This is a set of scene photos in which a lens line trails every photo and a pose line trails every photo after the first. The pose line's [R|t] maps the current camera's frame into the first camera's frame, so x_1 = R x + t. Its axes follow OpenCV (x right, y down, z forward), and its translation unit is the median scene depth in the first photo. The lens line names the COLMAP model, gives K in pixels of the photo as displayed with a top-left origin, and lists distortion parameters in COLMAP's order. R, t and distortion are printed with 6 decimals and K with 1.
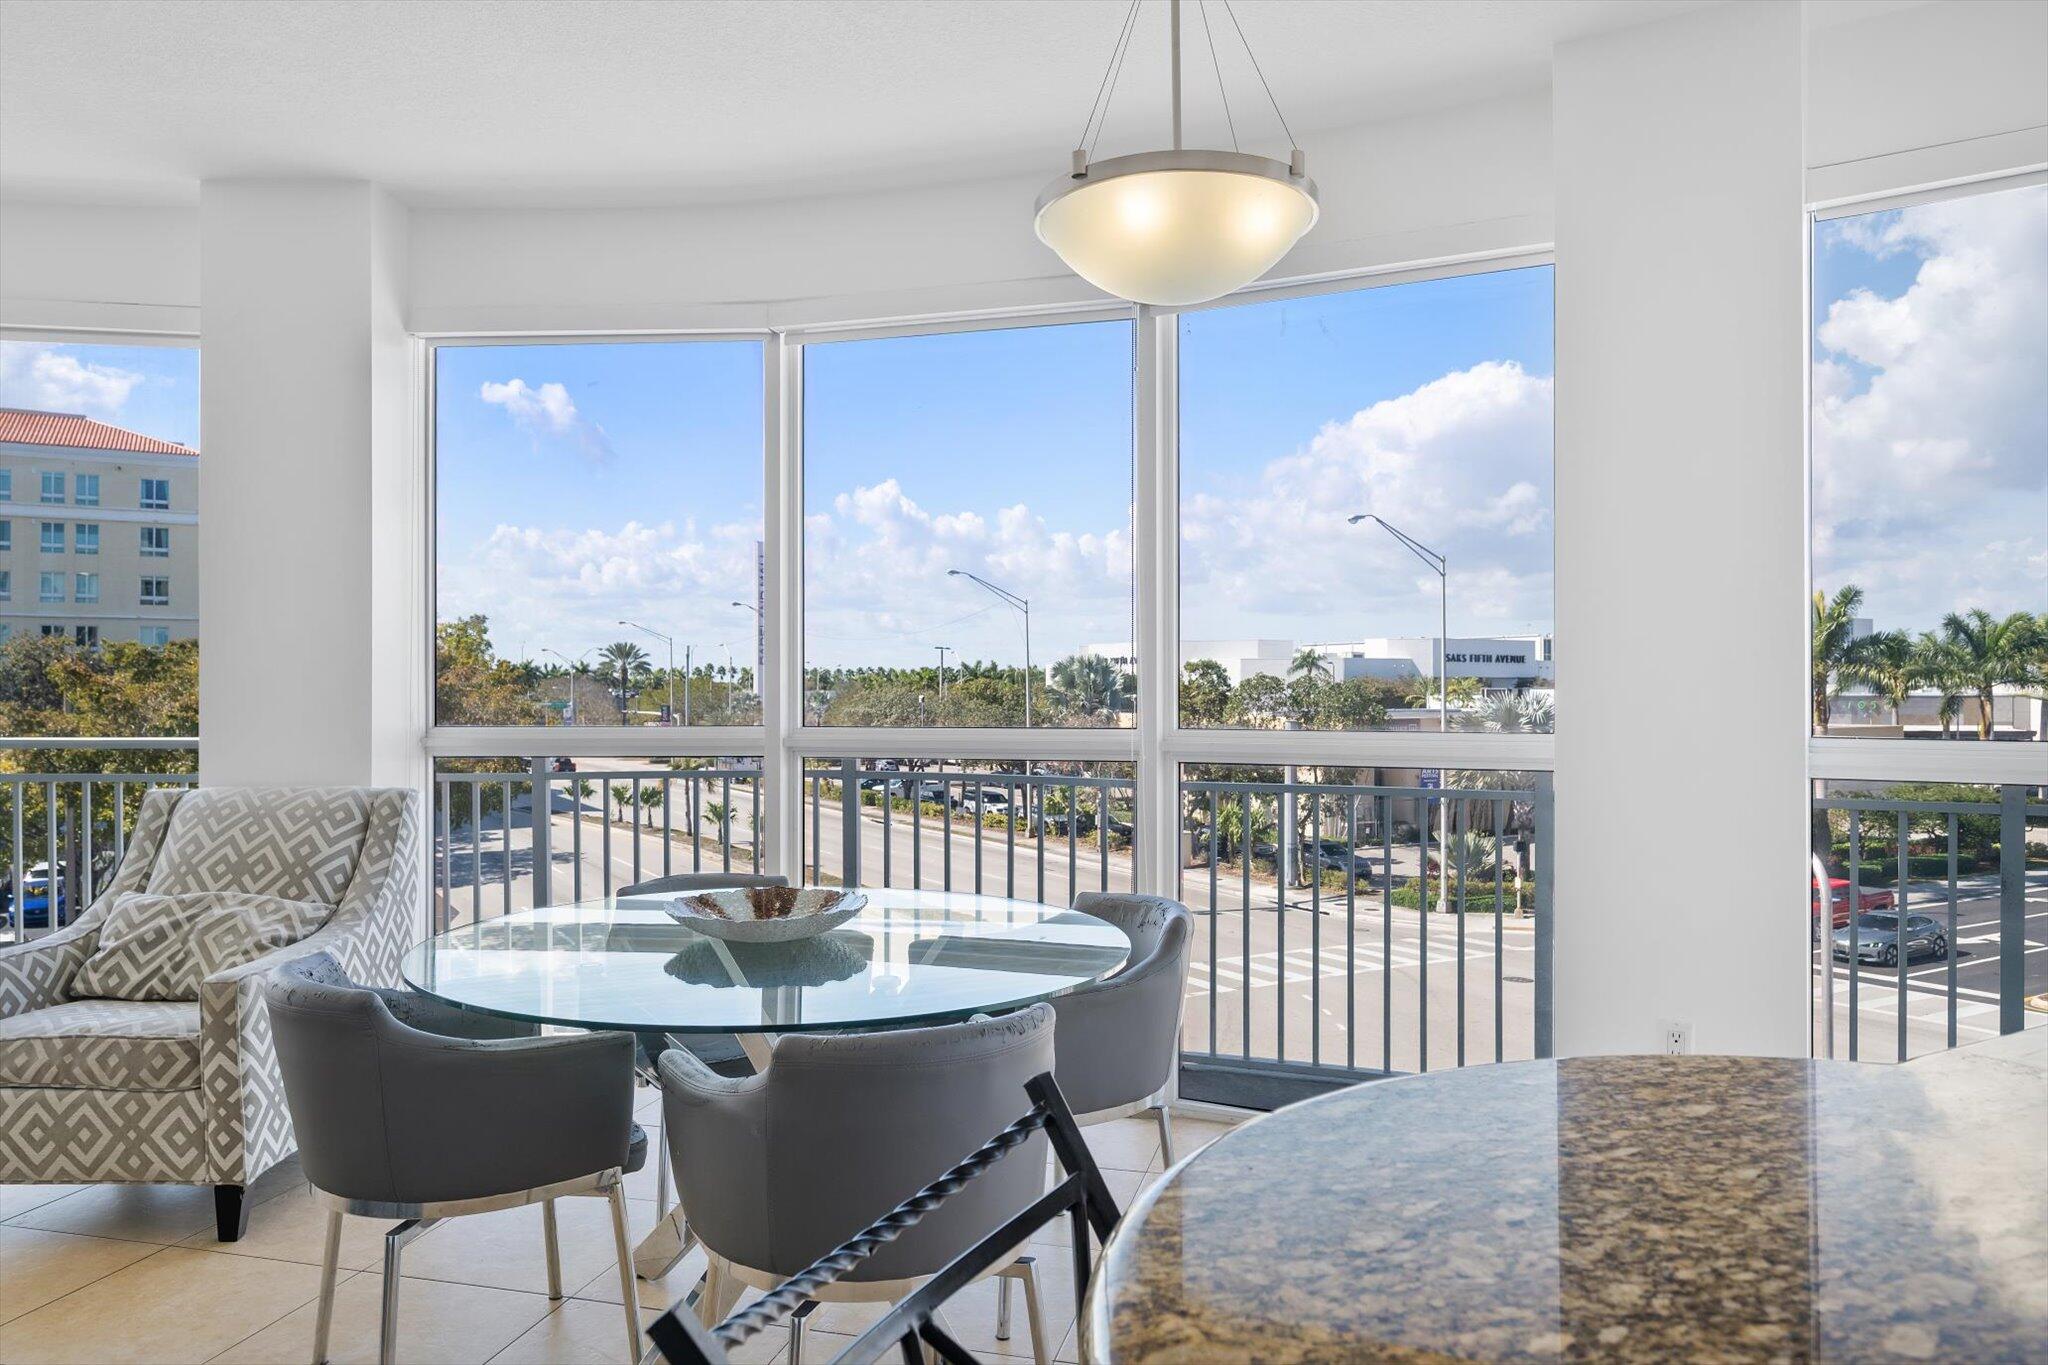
lens RADIAL K [[1370.2, 0, 1029.3], [0, 1370.2, 677.5], [0, 0, 1]] dist [-0.003795, -0.000679]
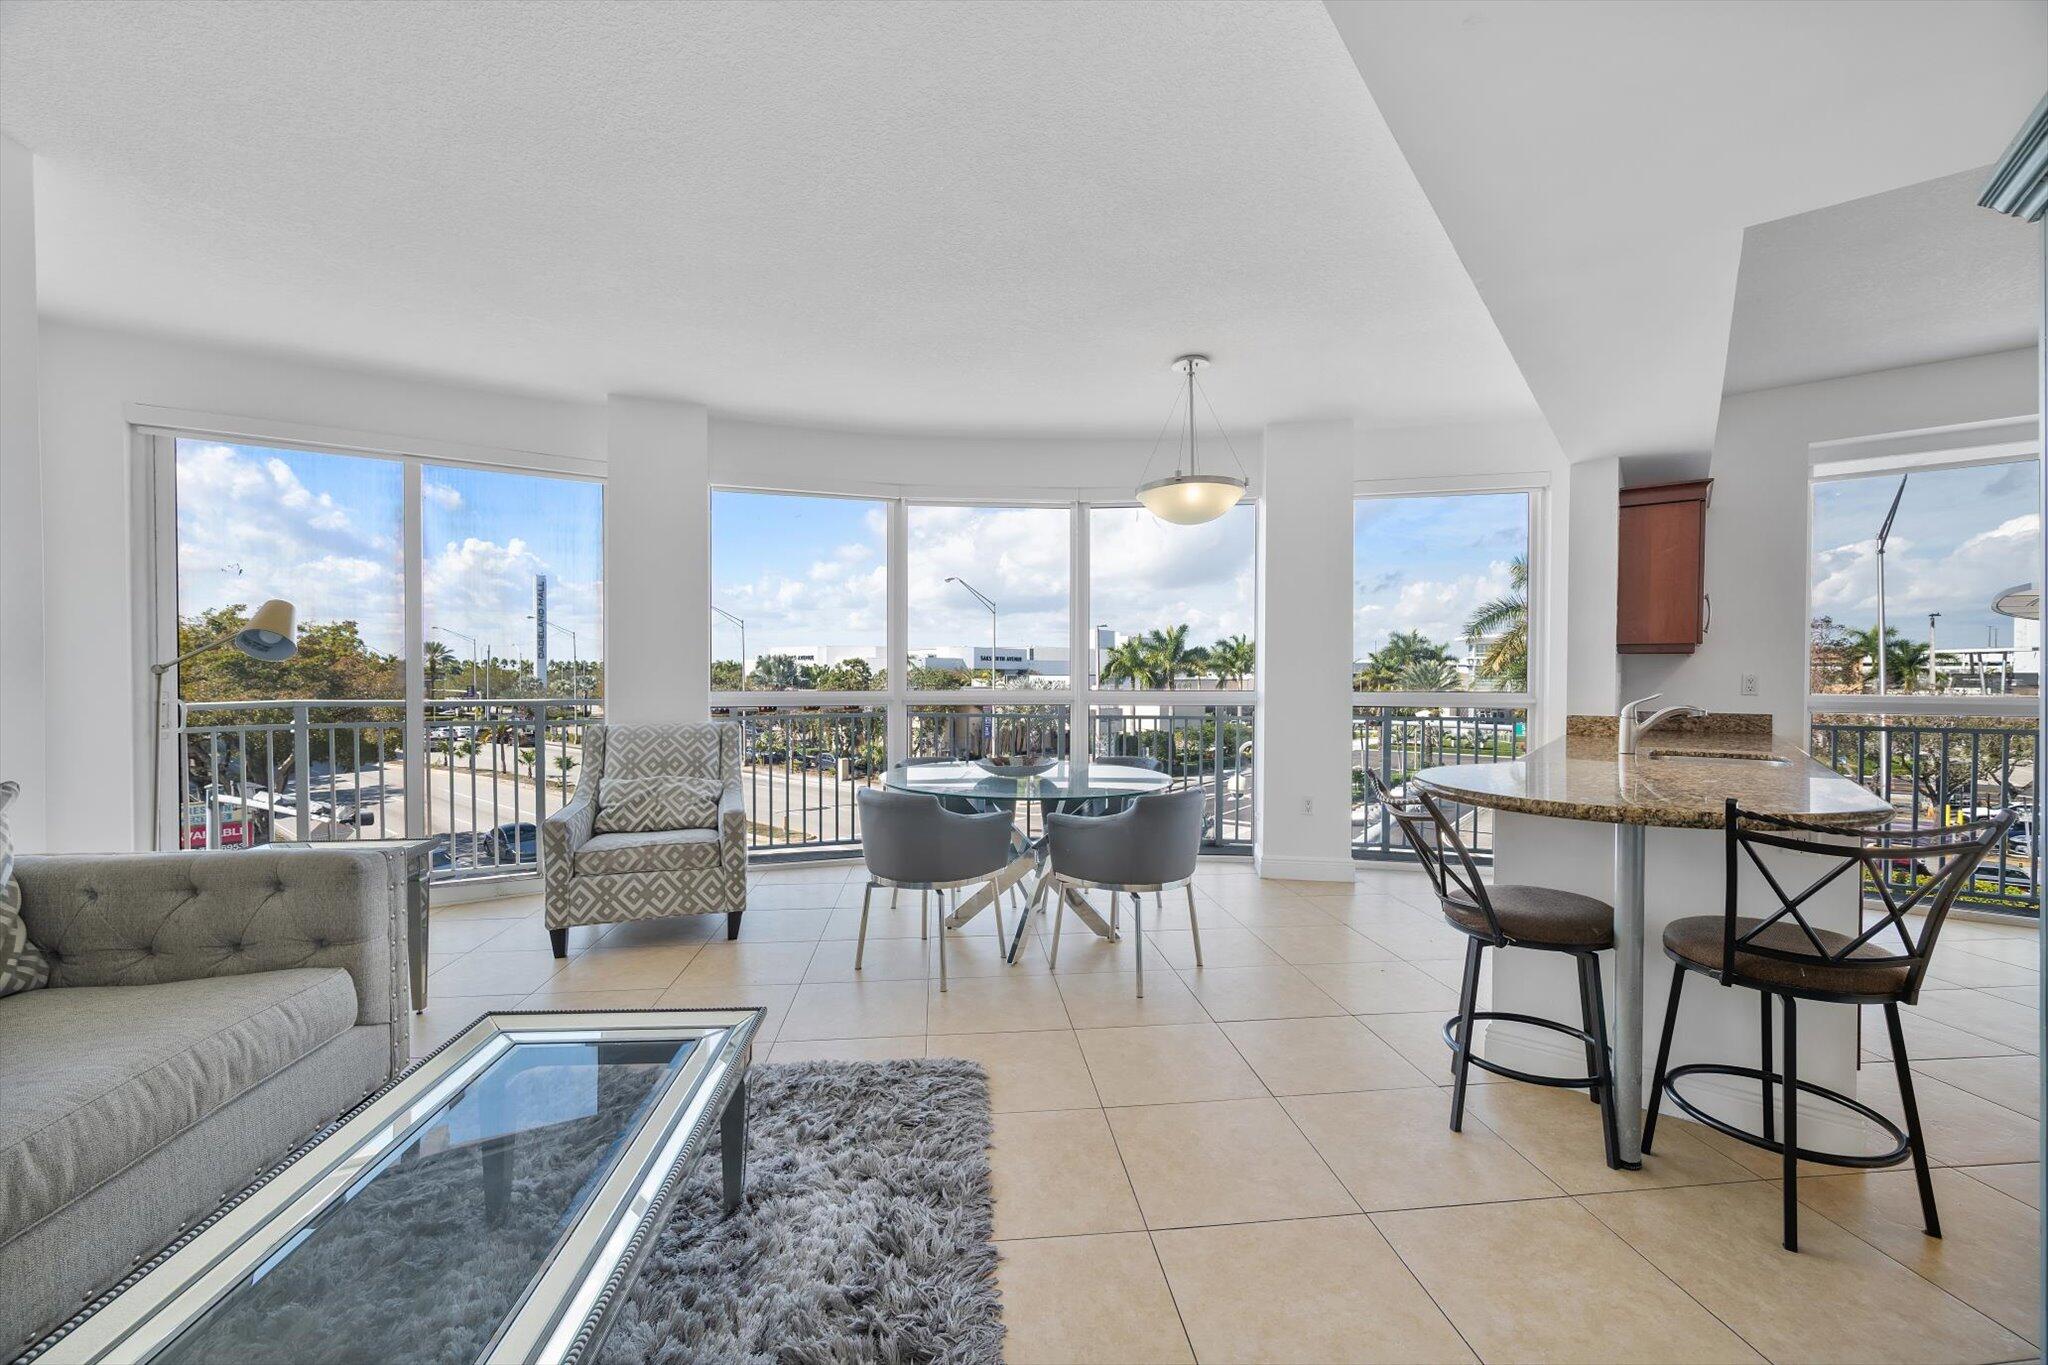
lens RADIAL K [[800.9, 0, 1027.6], [0, 800.9, 673.5], [0, 0, 1]] dist [-0.004621, 0.000117]
pose [[0.937030, 0.003160, 0.349233, -0.596134], [-0.005312, 0.999972, 0.005206, 0.004157], [-0.349207, -0.006733, 0.937021, -0.278972]]
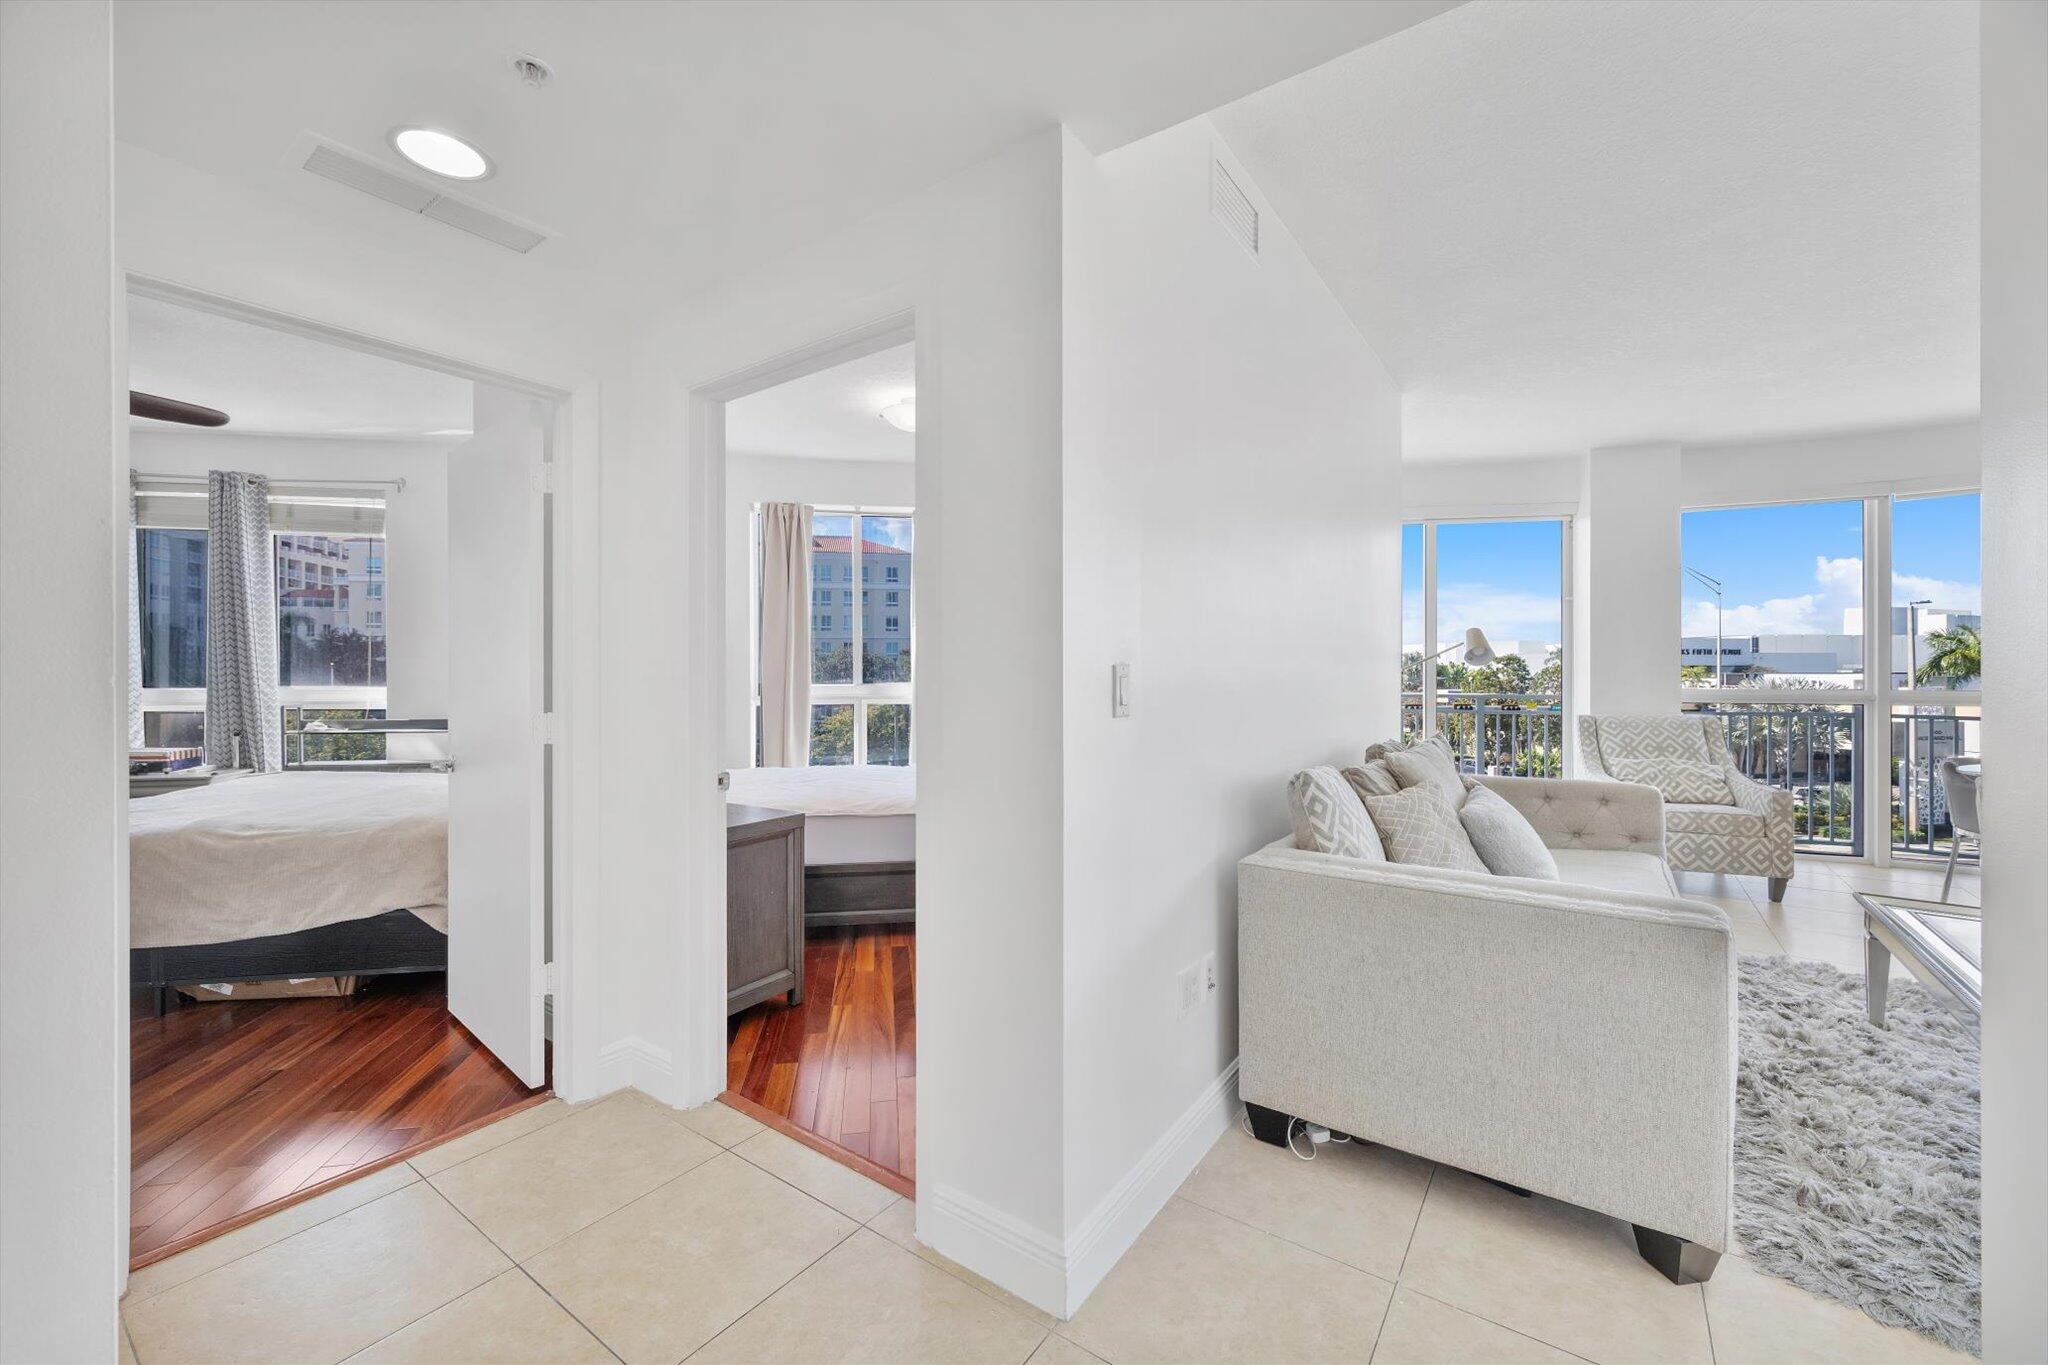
lens RADIAL K [[815.3, 0, 1030.0], [0, 815.3, 676.9], [0, 0, 1]] dist [-0.006782, 0.000078]
pose [[0.932911, 0.001264, -0.360105, -1.301703], [0.003025, 0.999931, 0.011346, 0.000091], [0.360095, -0.011674, 0.932843, -0.787462]]
